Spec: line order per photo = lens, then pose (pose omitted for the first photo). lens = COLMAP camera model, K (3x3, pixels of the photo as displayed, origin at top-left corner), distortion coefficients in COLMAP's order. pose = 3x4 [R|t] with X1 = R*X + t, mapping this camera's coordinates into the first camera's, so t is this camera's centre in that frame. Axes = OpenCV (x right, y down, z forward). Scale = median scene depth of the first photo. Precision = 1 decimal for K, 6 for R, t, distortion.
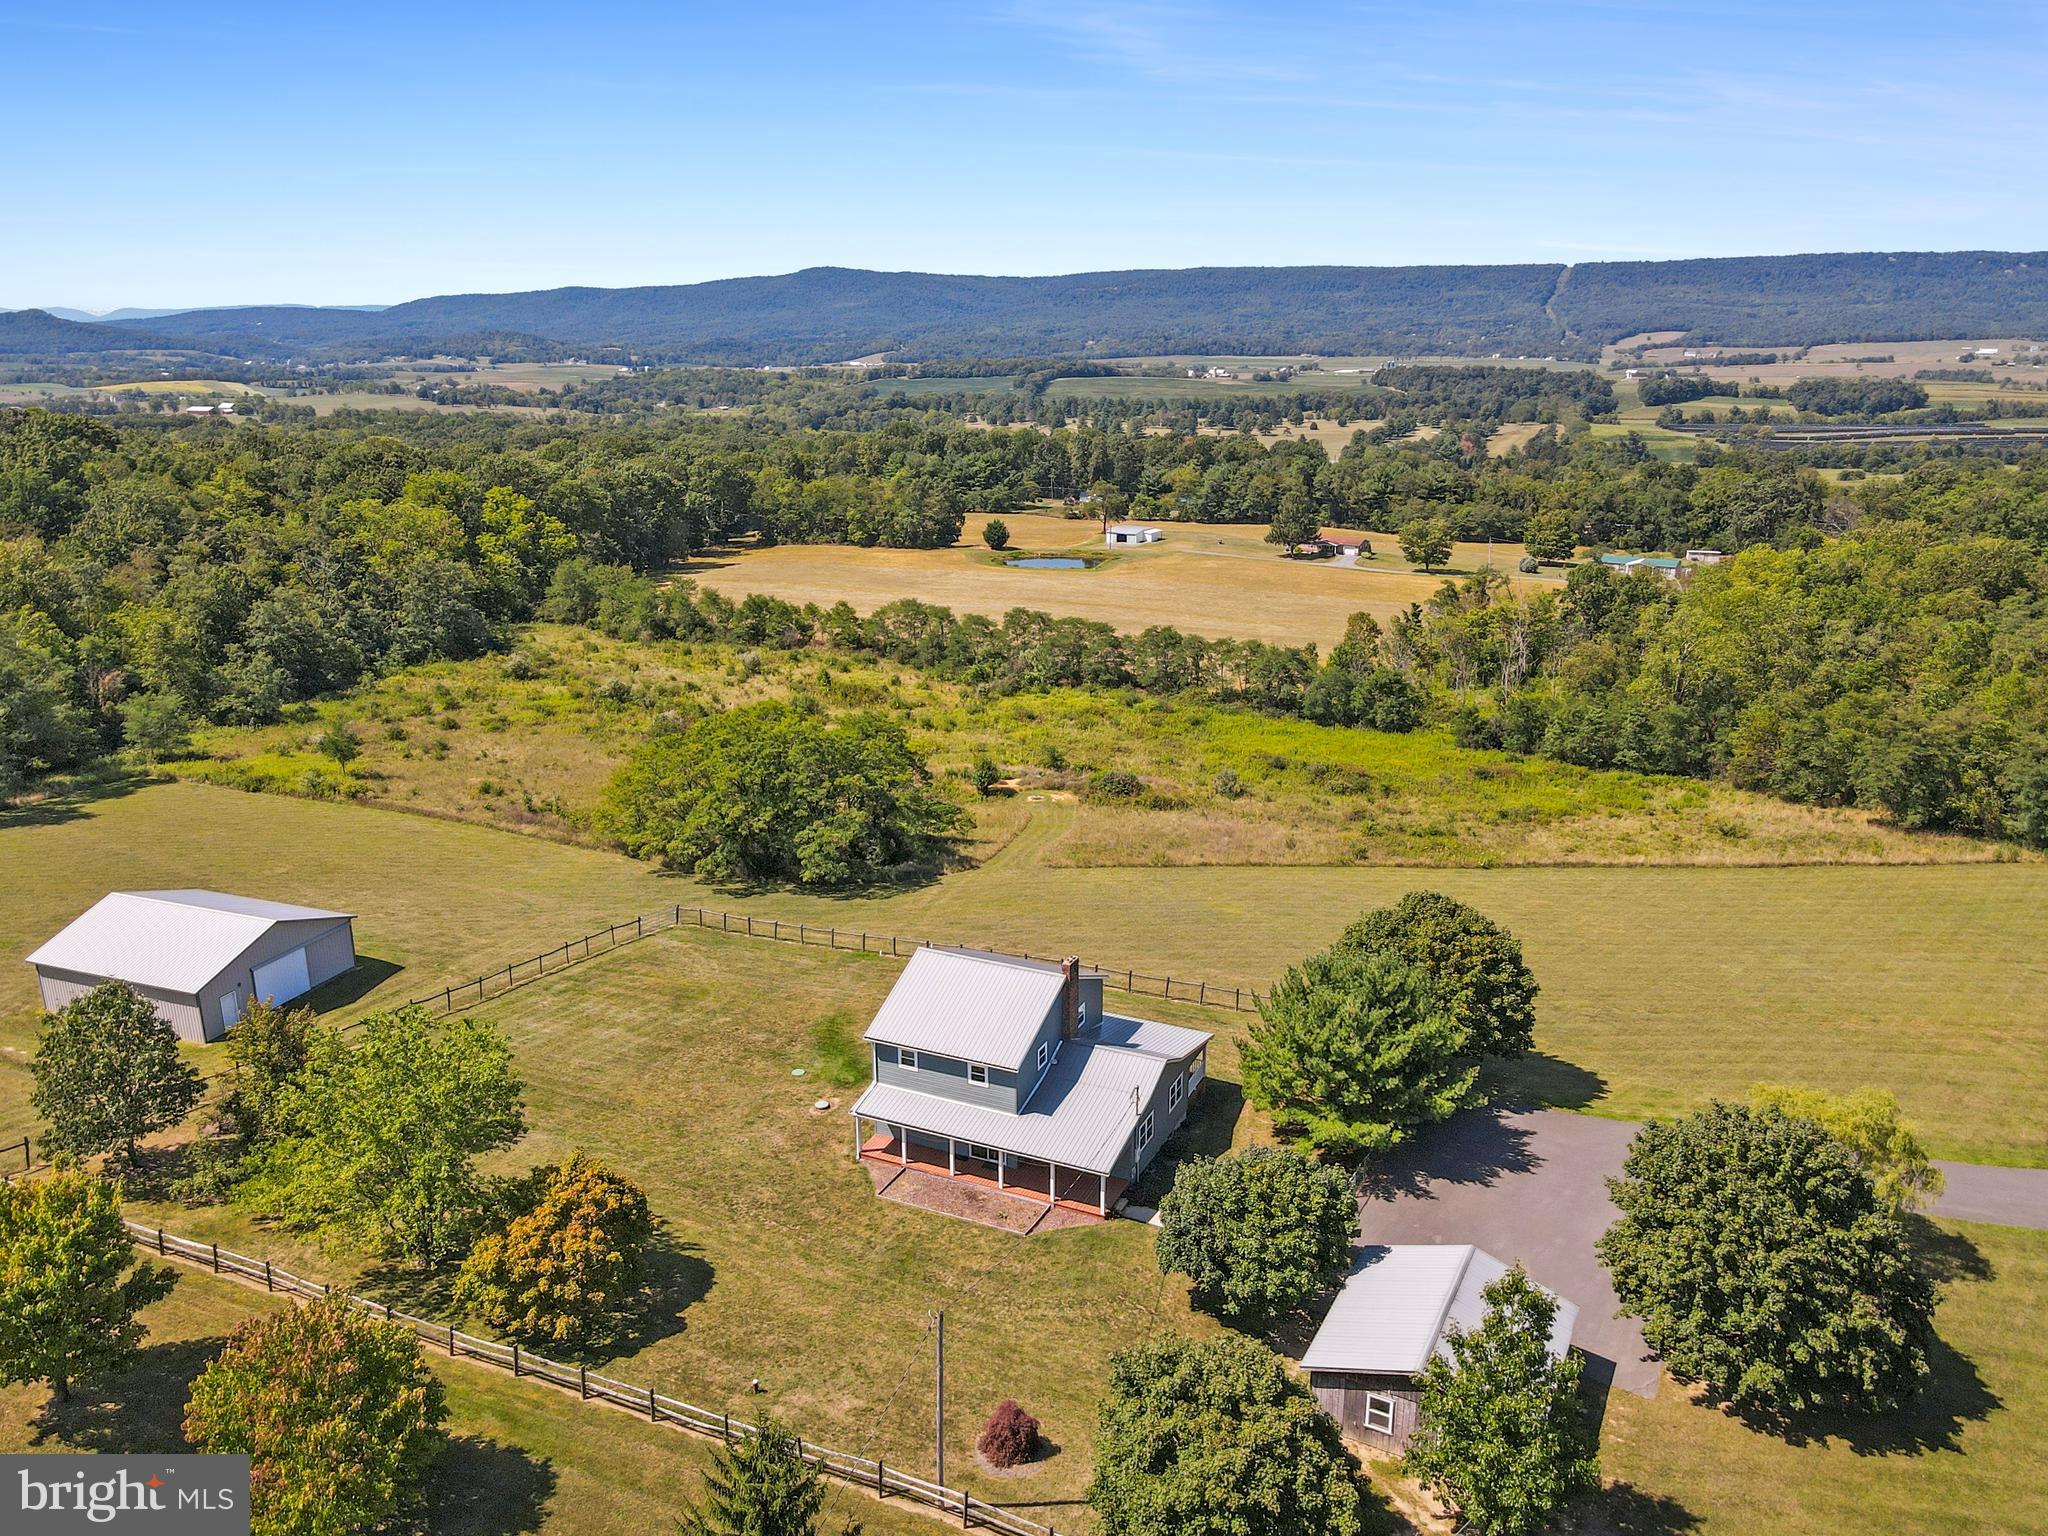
lens RADIAL K [[1499.5, 0, 1026.8], [0, 1499.5, 761.2], [0, 0, 1]] dist [0.021372, 0.008263]
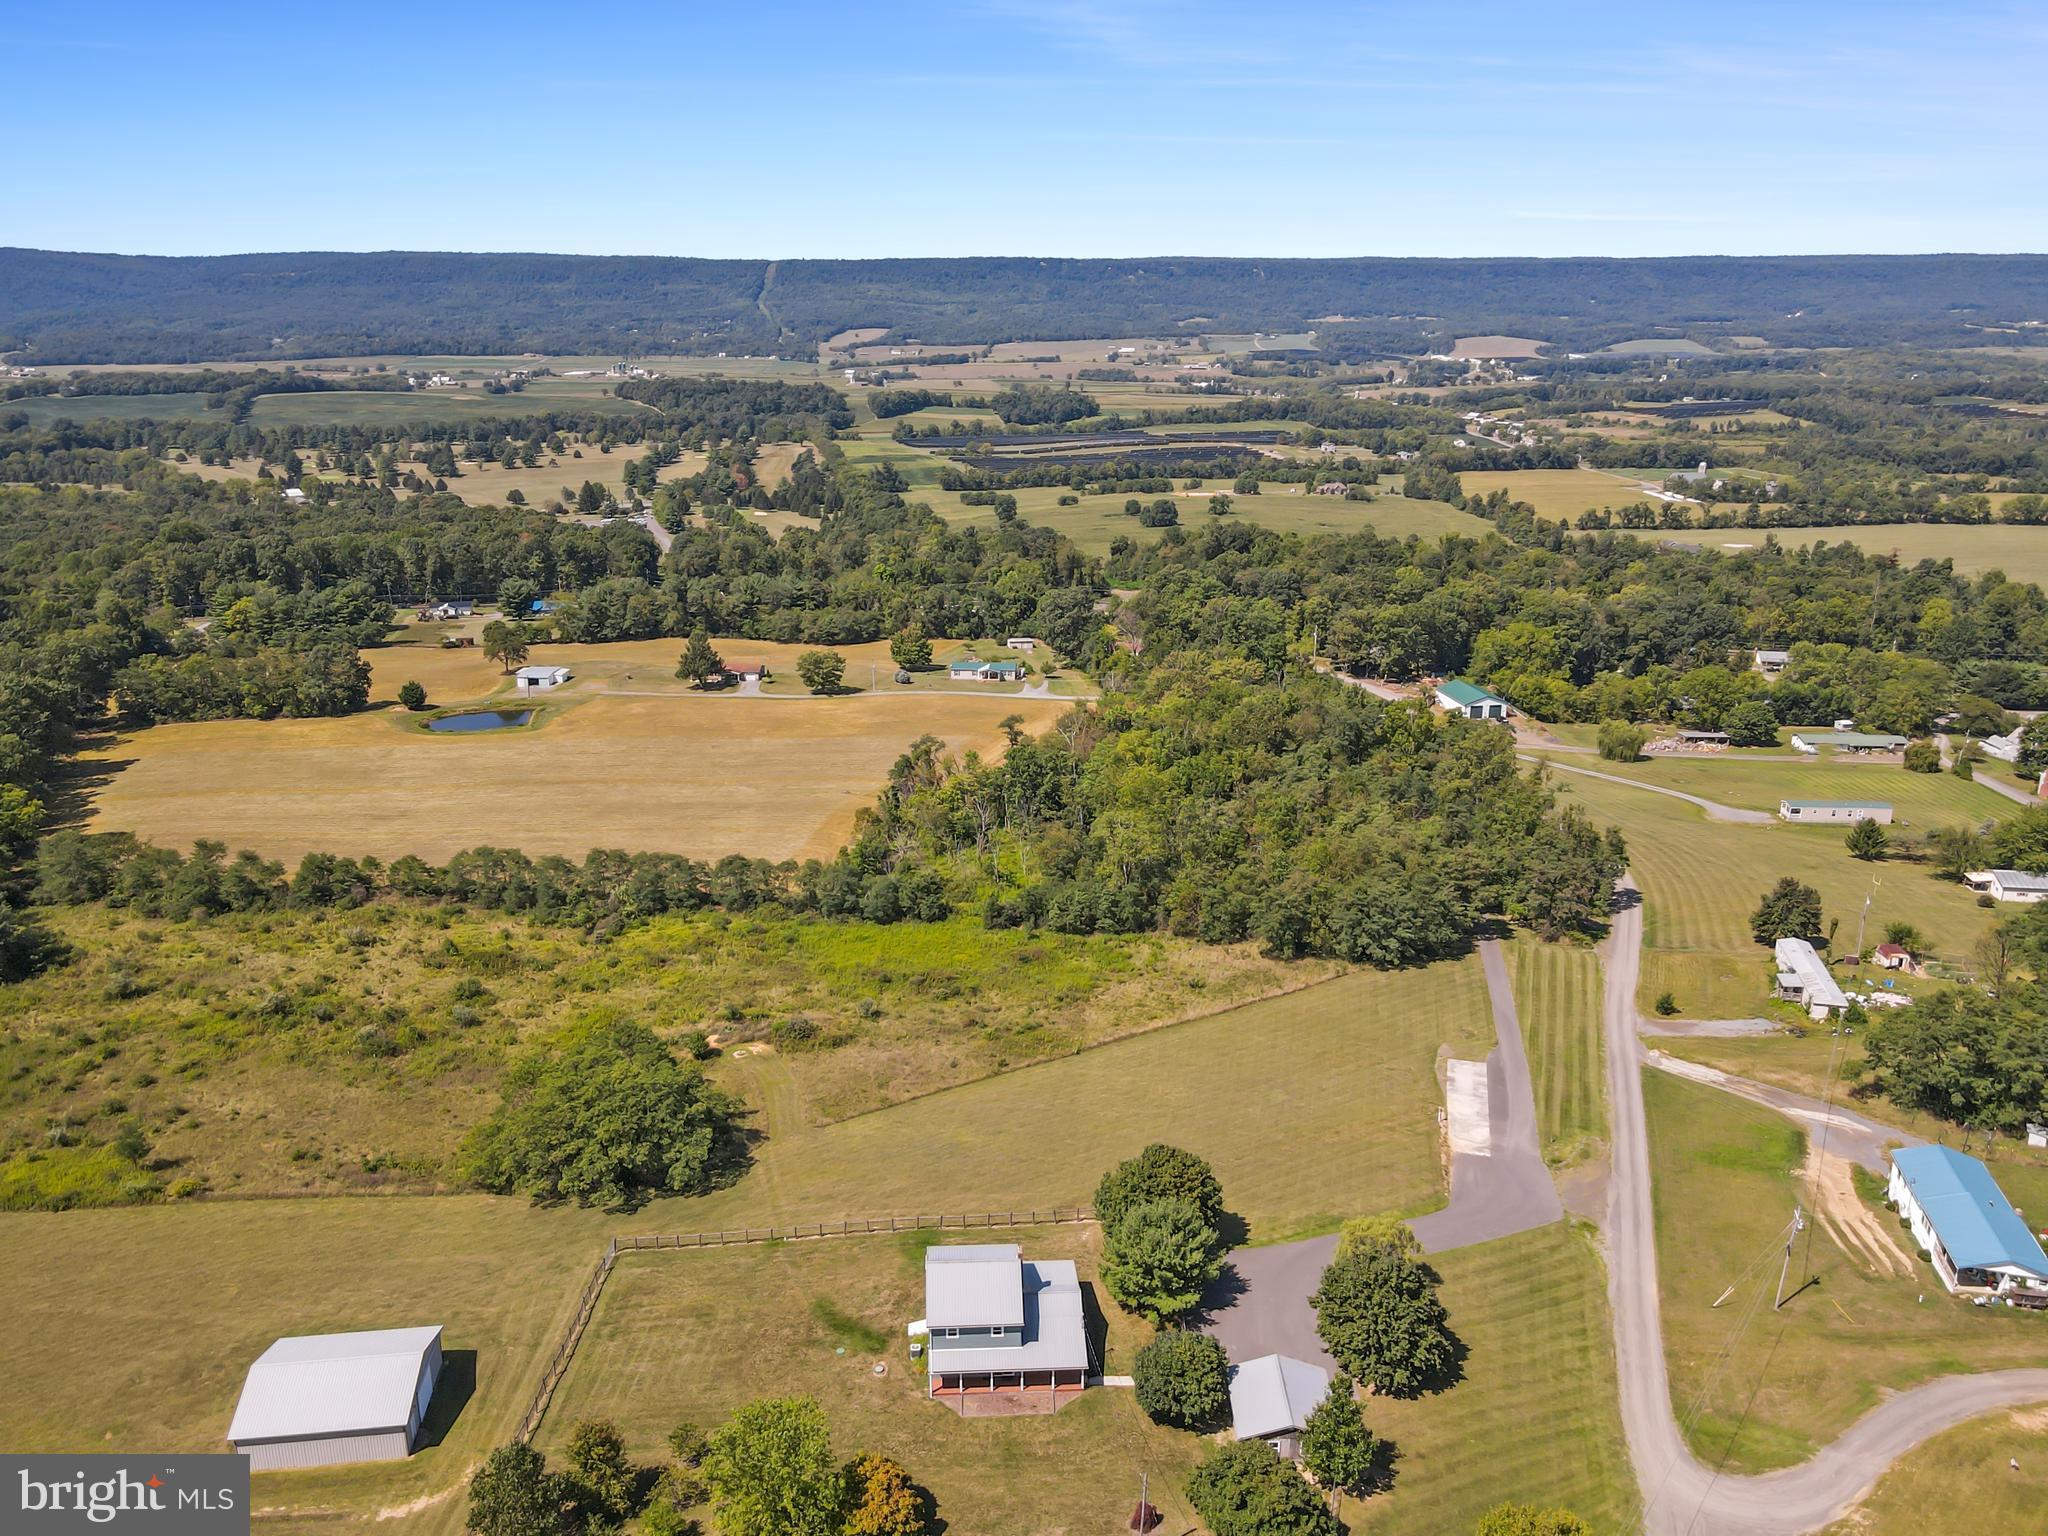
lens RADIAL K [[1532.4, 0, 1012.3], [0, 1532.4, 766.8], [0, 0, 1]] dist [-0.004074, 0.043621]
pose [[0.885610, -0.133944, 0.444695, -0.112207], [0.129192, 0.990766, 0.041137, -0.080616], [-0.446099, 0.021020, 0.894737, -0.099203]]
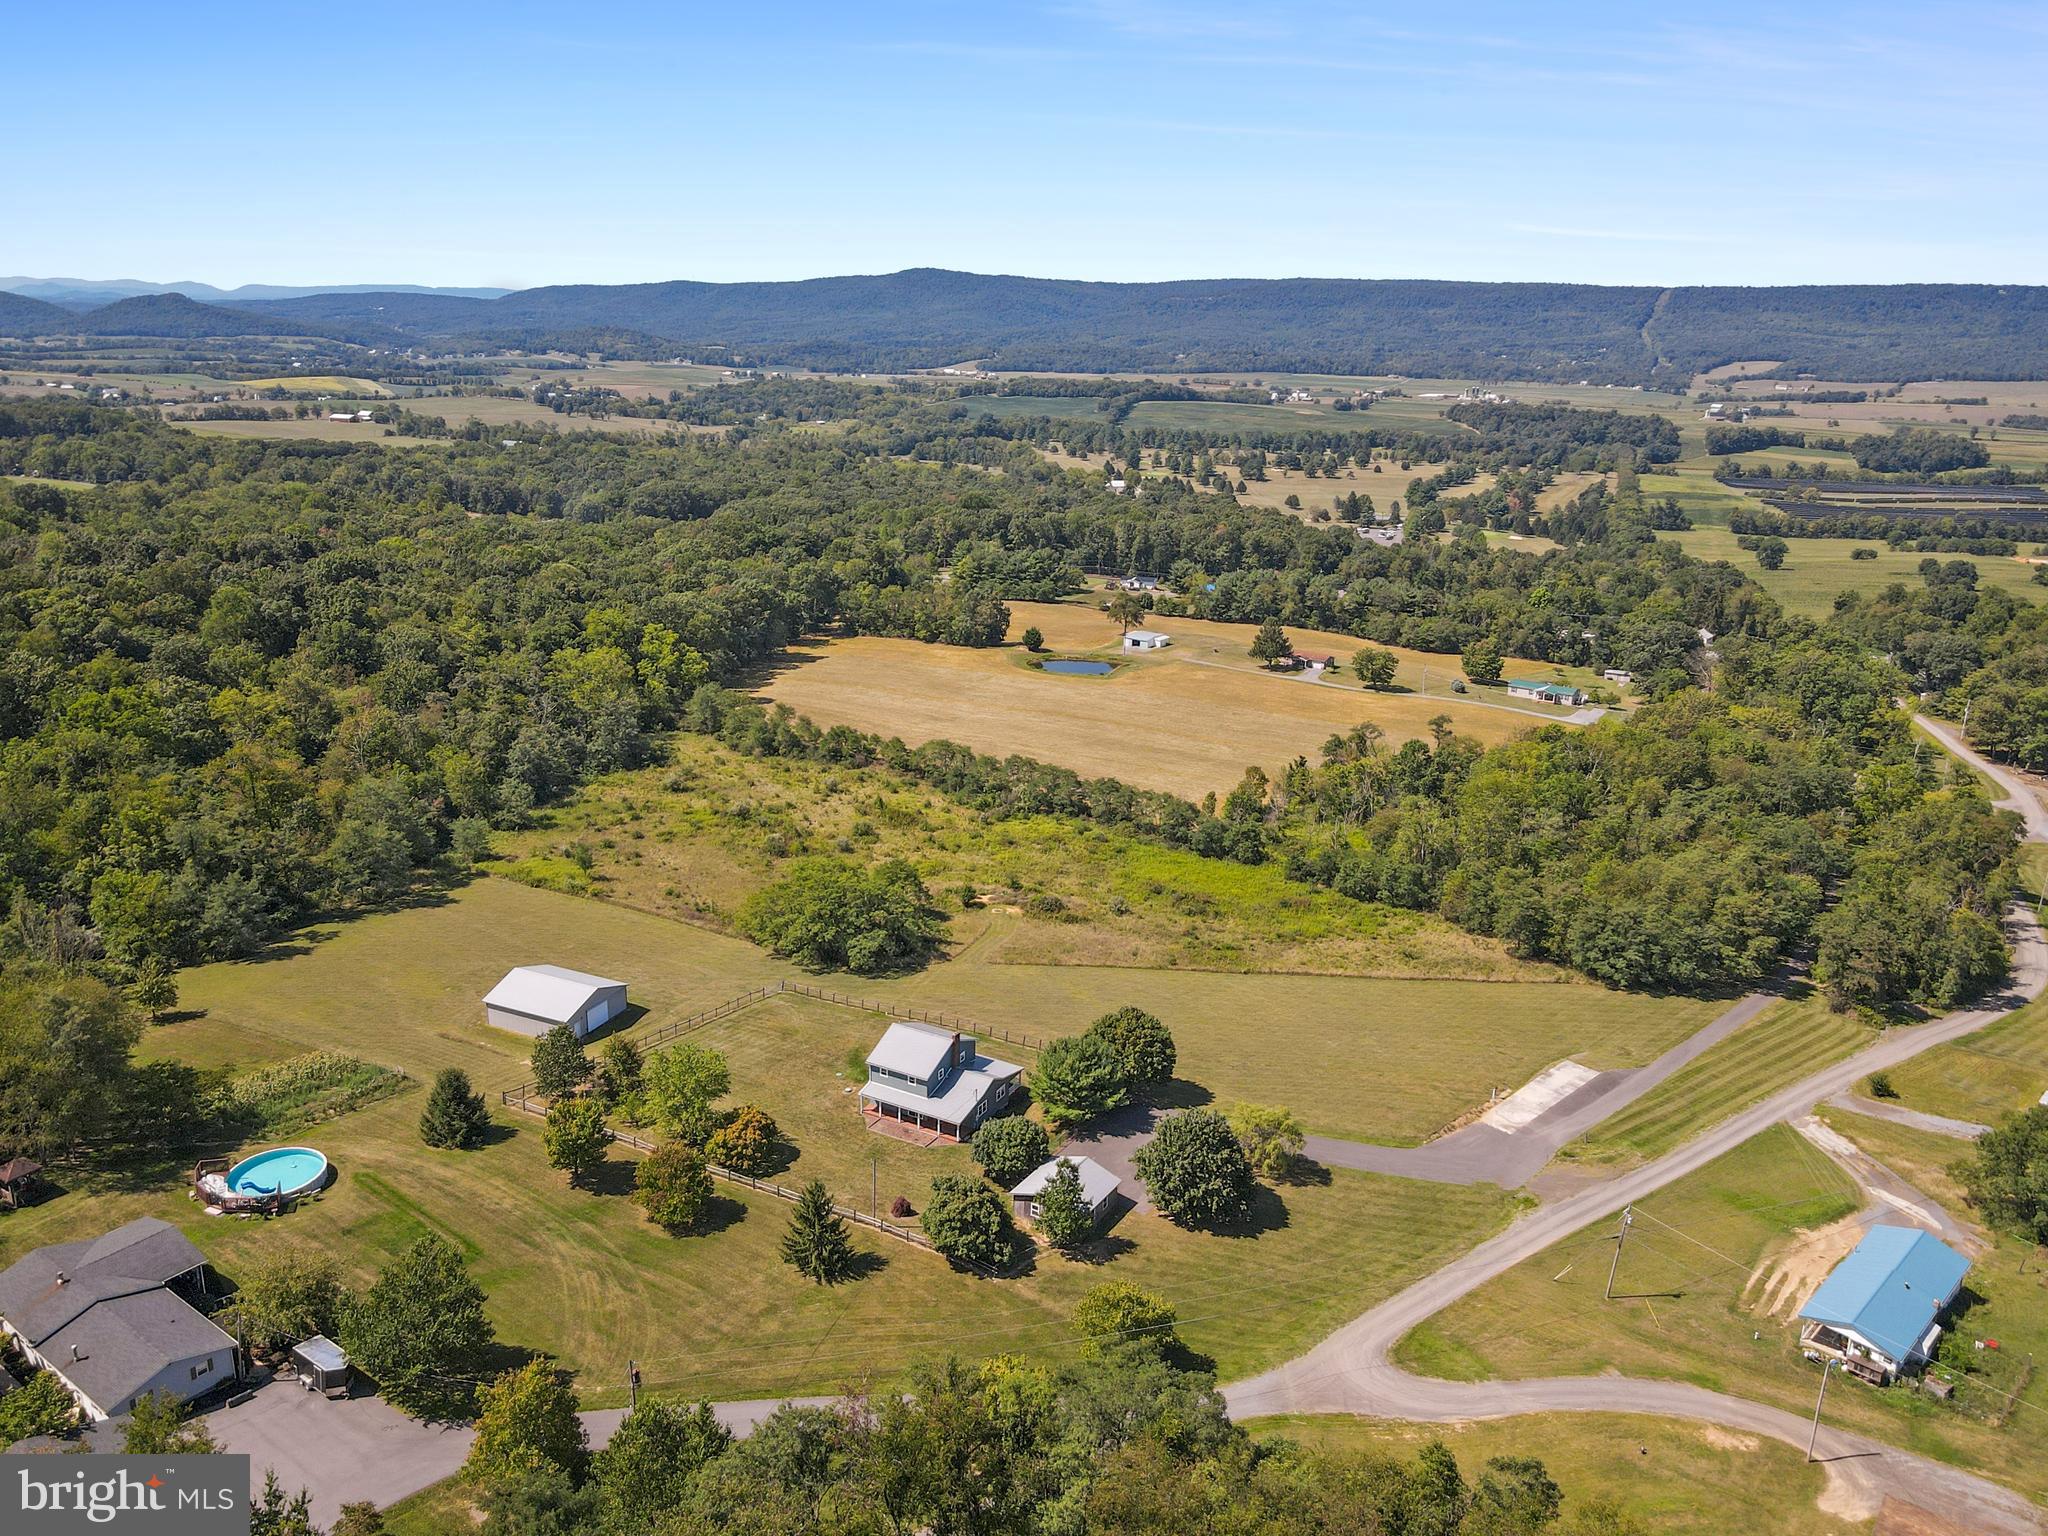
lens RADIAL K [[1499.5, 0, 1026.8], [0, 1499.5, 761.2], [0, 0, 1]] dist [0.021372, 0.008263]
pose [[0.997714, 0.041743, -0.053147, 0.038732], [-0.041576, 0.999126, 0.004235, -0.047832], [0.053277, -0.002016, 0.998578, -0.207593]]
